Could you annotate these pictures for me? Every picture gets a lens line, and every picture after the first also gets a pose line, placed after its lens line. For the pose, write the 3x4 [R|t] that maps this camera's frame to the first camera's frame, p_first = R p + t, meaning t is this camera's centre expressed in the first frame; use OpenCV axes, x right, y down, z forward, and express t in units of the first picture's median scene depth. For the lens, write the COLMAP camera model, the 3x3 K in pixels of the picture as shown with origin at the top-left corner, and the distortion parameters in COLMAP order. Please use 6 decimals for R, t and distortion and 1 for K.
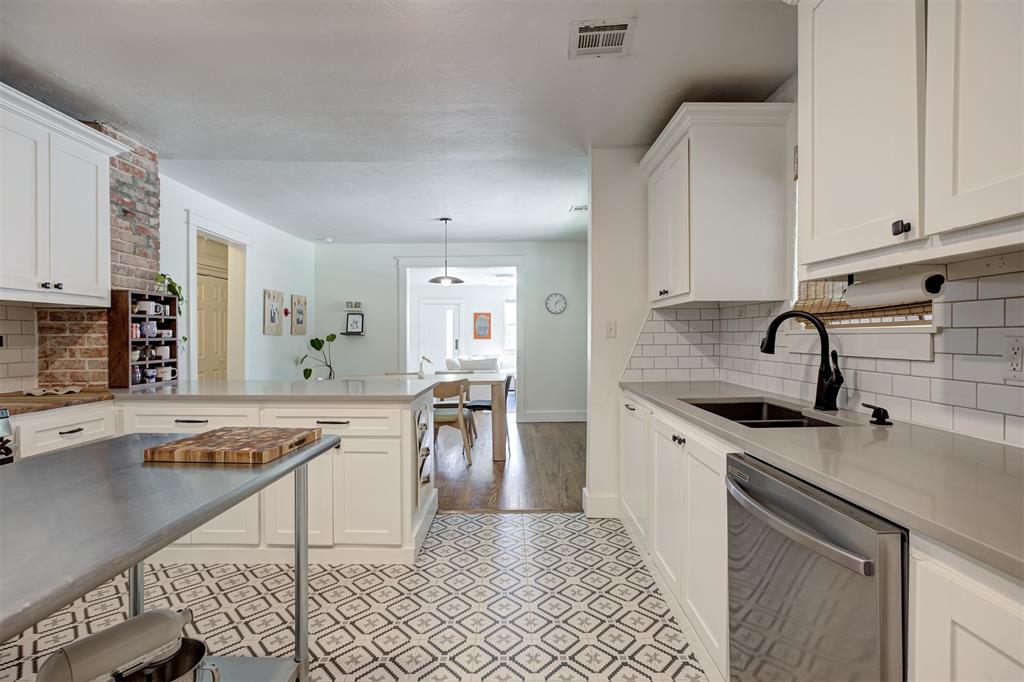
lens RADIAL K [[483.6, 0, 509.5], [0, 483.6, 340.0], [0, 0, 1]] dist [-0.008645, 0.004064]
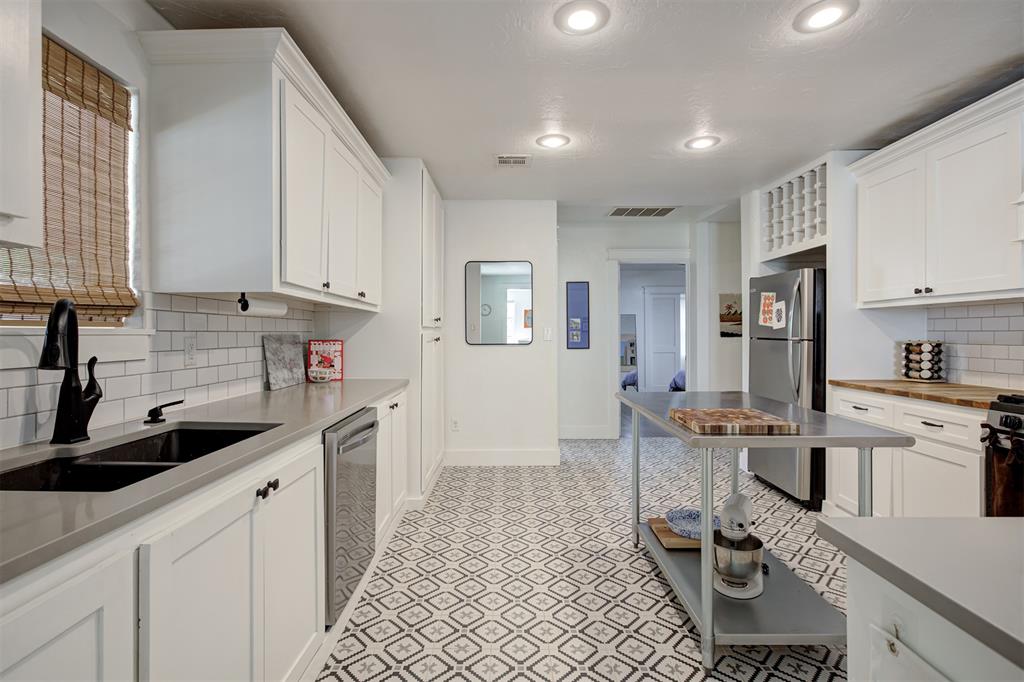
lens RADIAL K [[483.6, 0, 508.7], [0, 483.6, 337.0], [0, 0, 1]] dist [-0.008645, 0.004064]
pose [[-0.999972, 0.004488, -0.005990, 0.009411], [0.004406, 0.999897, 0.013658, -0.013103], [0.006051, 0.013632, -0.999889, 1.338460]]
